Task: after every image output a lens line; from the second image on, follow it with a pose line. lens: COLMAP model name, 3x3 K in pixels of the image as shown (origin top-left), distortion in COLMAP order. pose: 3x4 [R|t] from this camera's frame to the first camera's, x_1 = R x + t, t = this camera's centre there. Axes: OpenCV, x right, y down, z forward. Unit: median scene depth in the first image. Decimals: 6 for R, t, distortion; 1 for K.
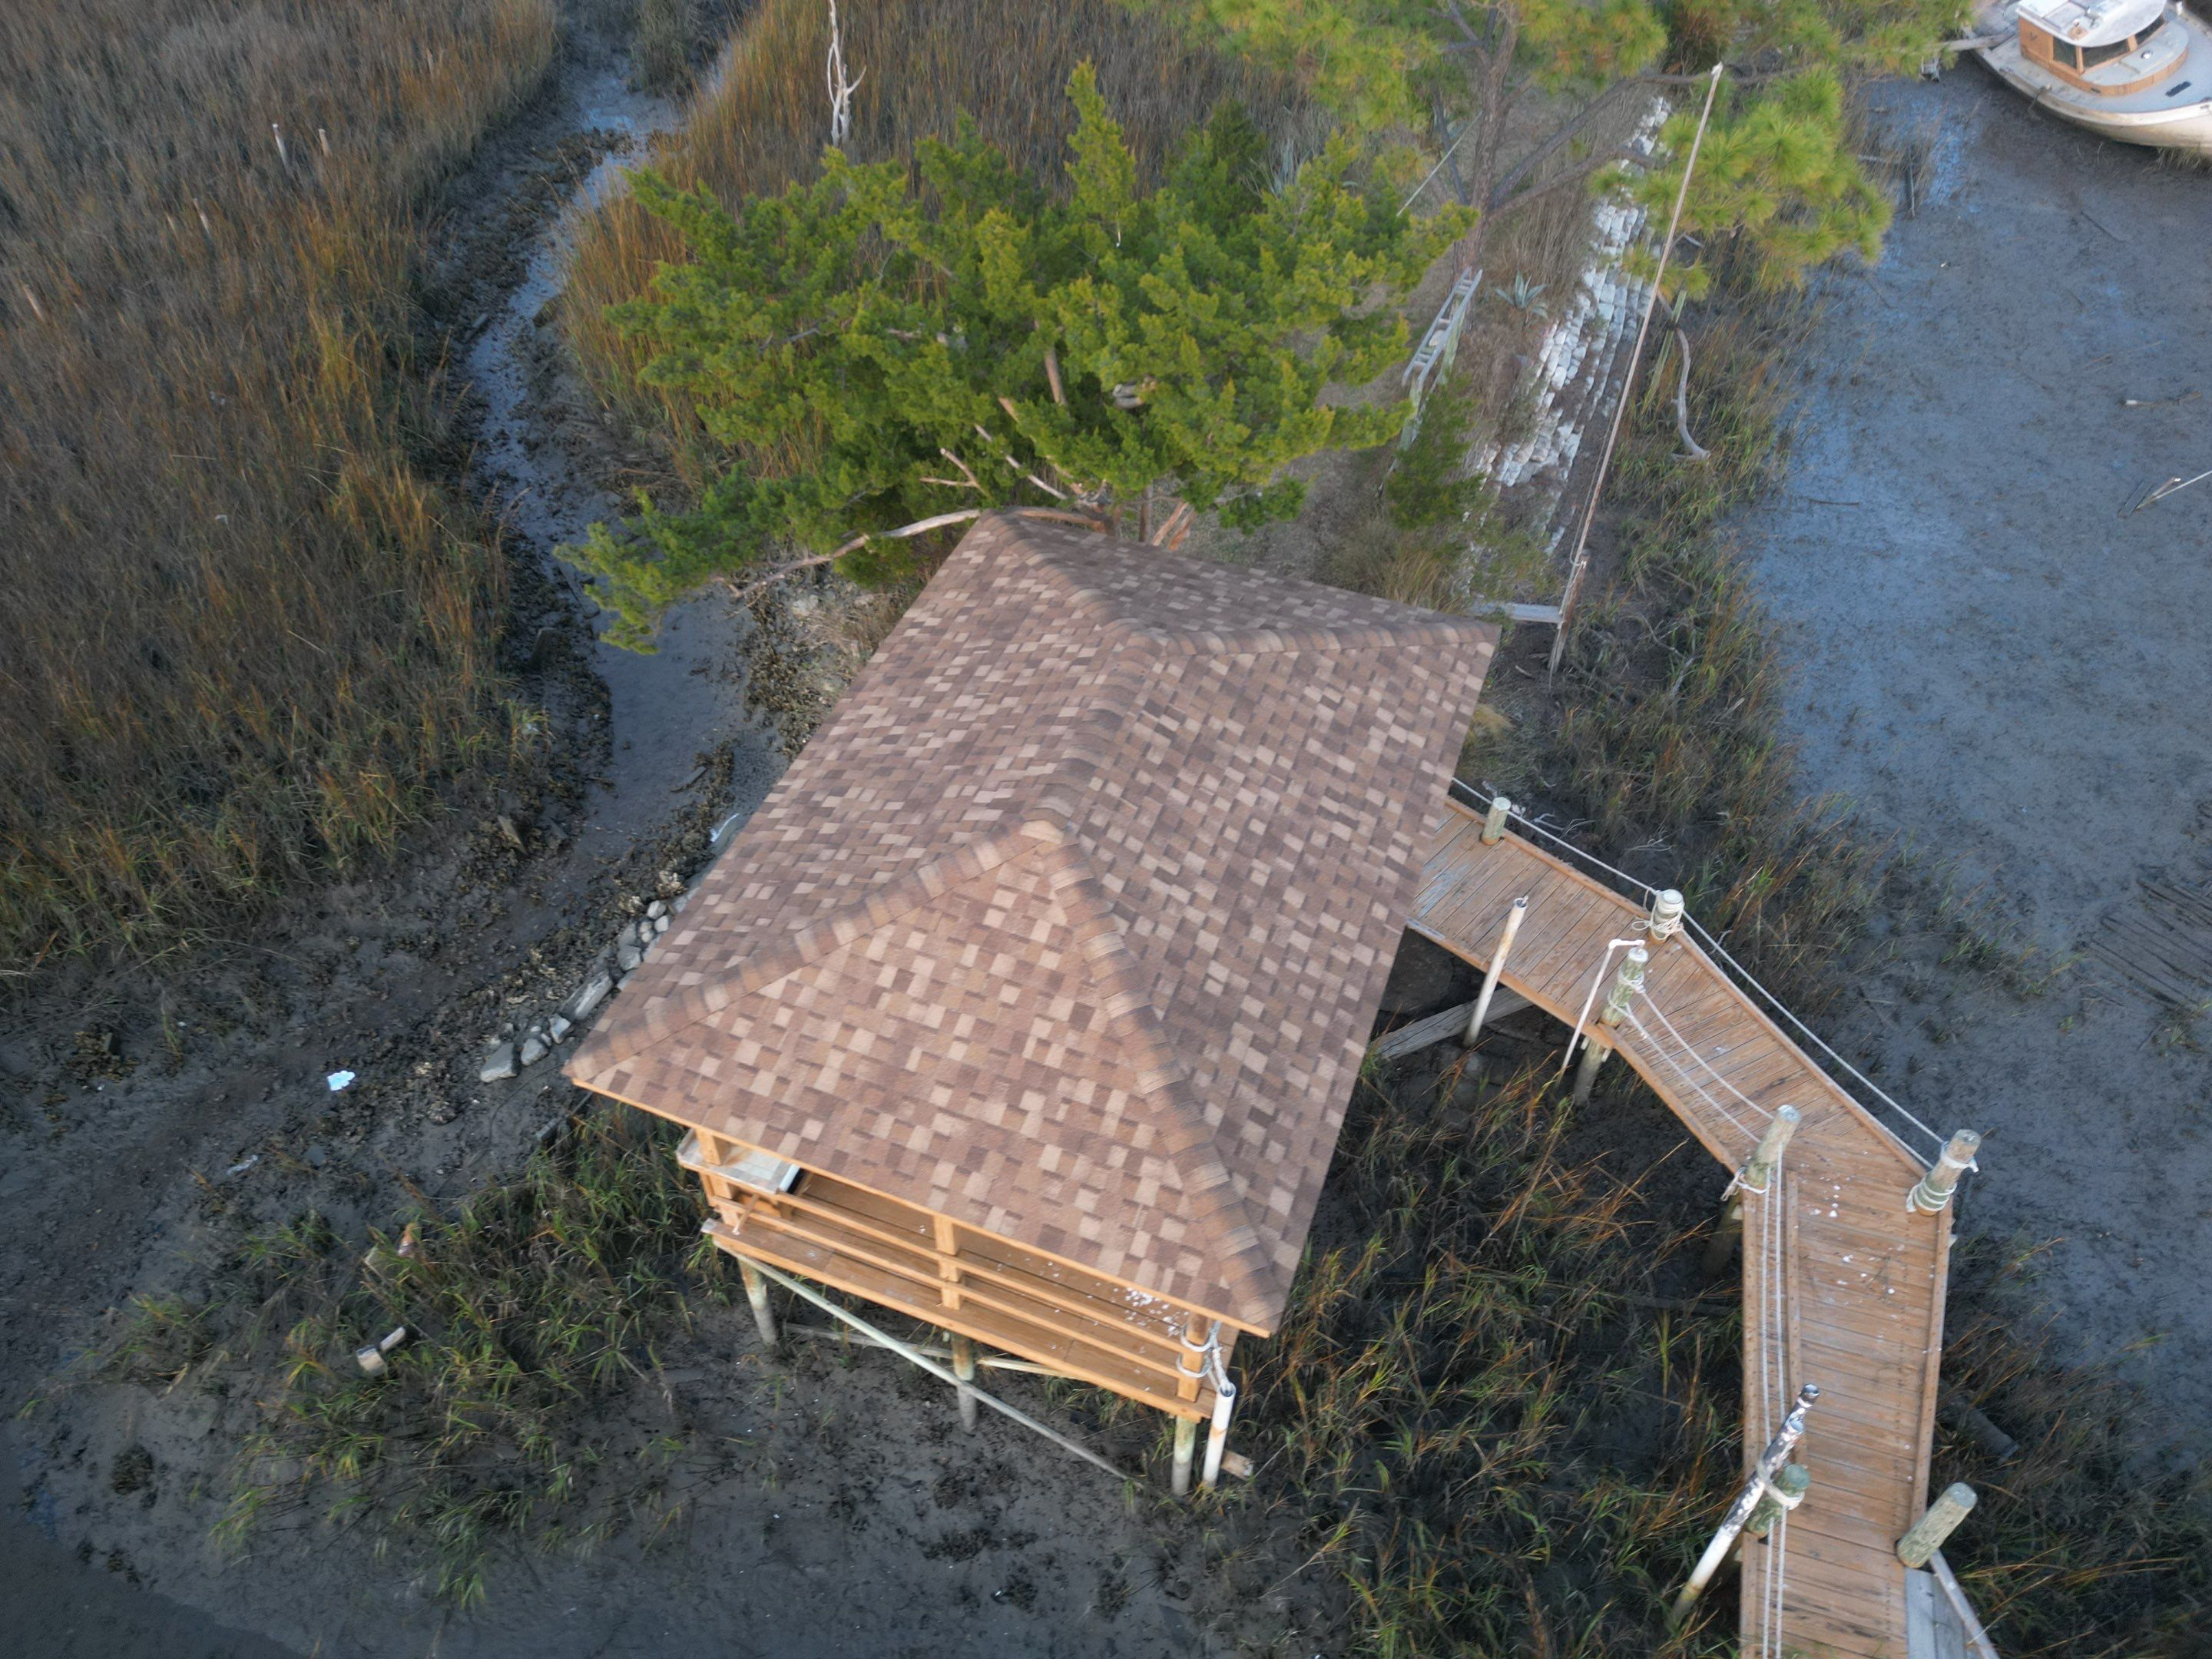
lens RADIAL K [[1539.6, 0, 1110.6], [0, 1539.6, 828.6], [0, 0, 1]] dist [0.082965, -0.080868]
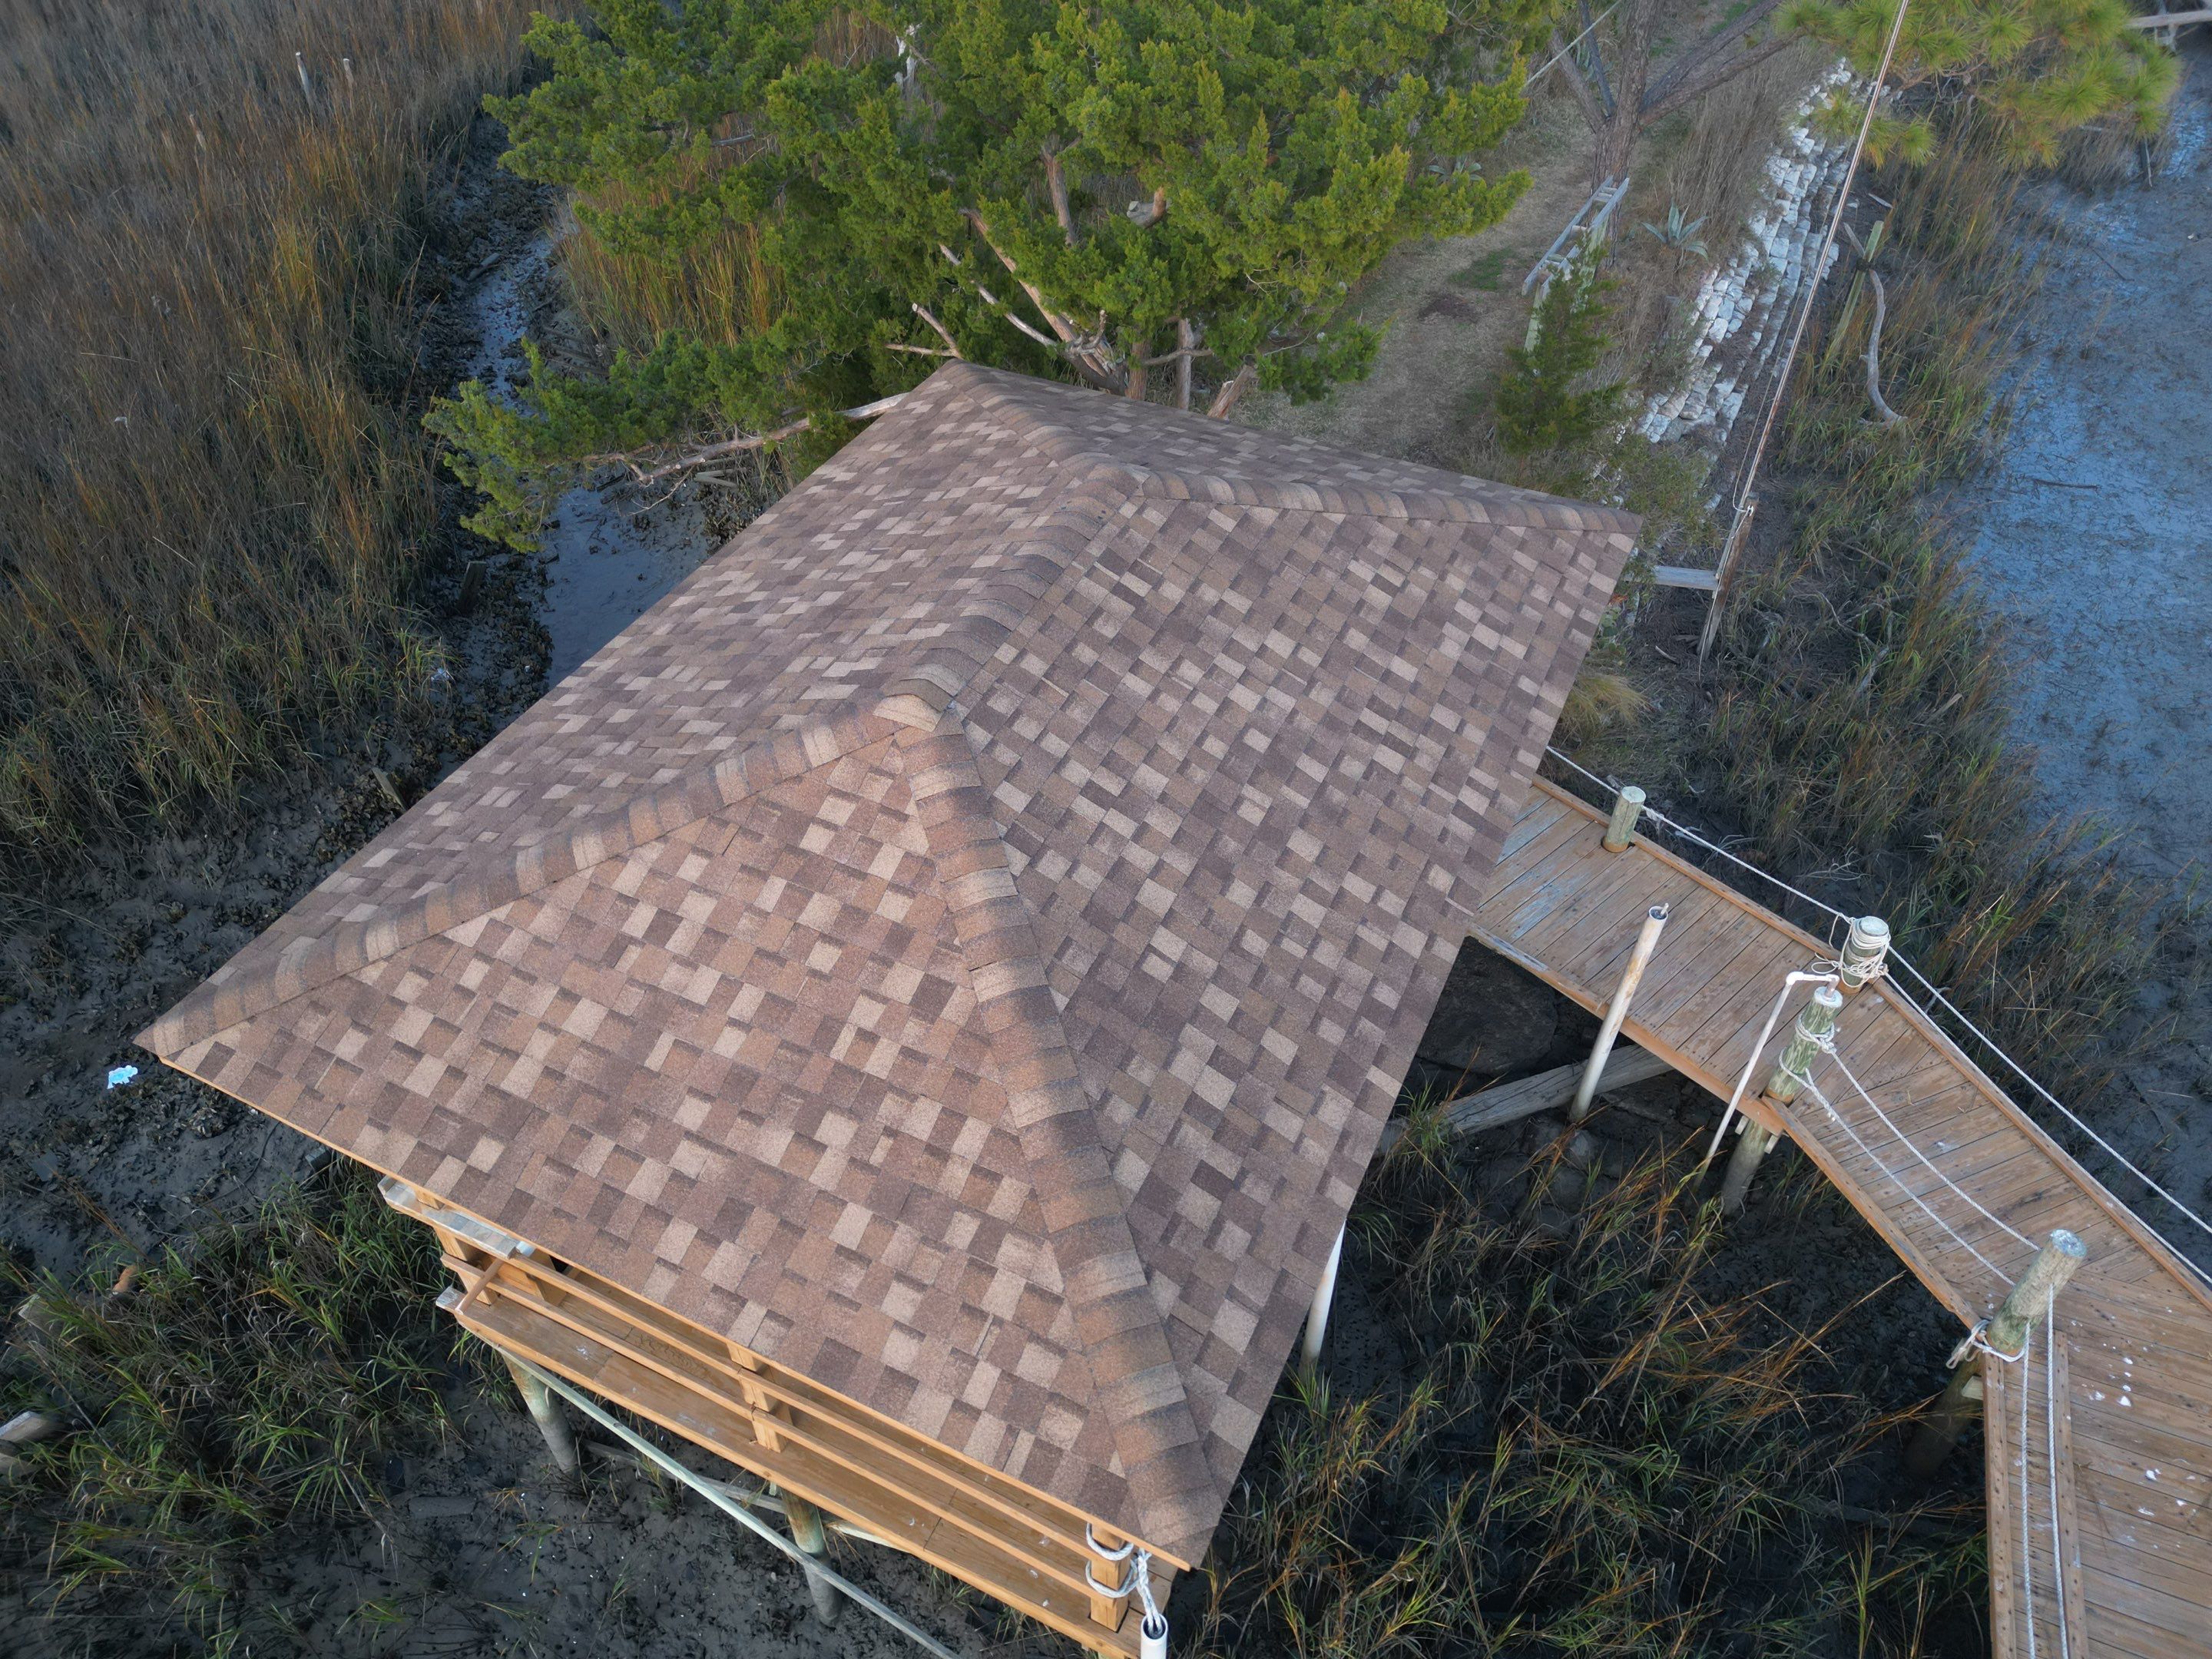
lens RADIAL K [[1539.6, 0, 1111.6], [0, 1539.6, 833.2], [0, 0, 1]] dist [0.082965, -0.080868]
pose [[0.996192, 0.050562, -0.071034, 0.078205], [-0.054228, 0.997242, -0.050663, 0.071089], [0.068277, 0.054322, 0.996186, 0.328673]]
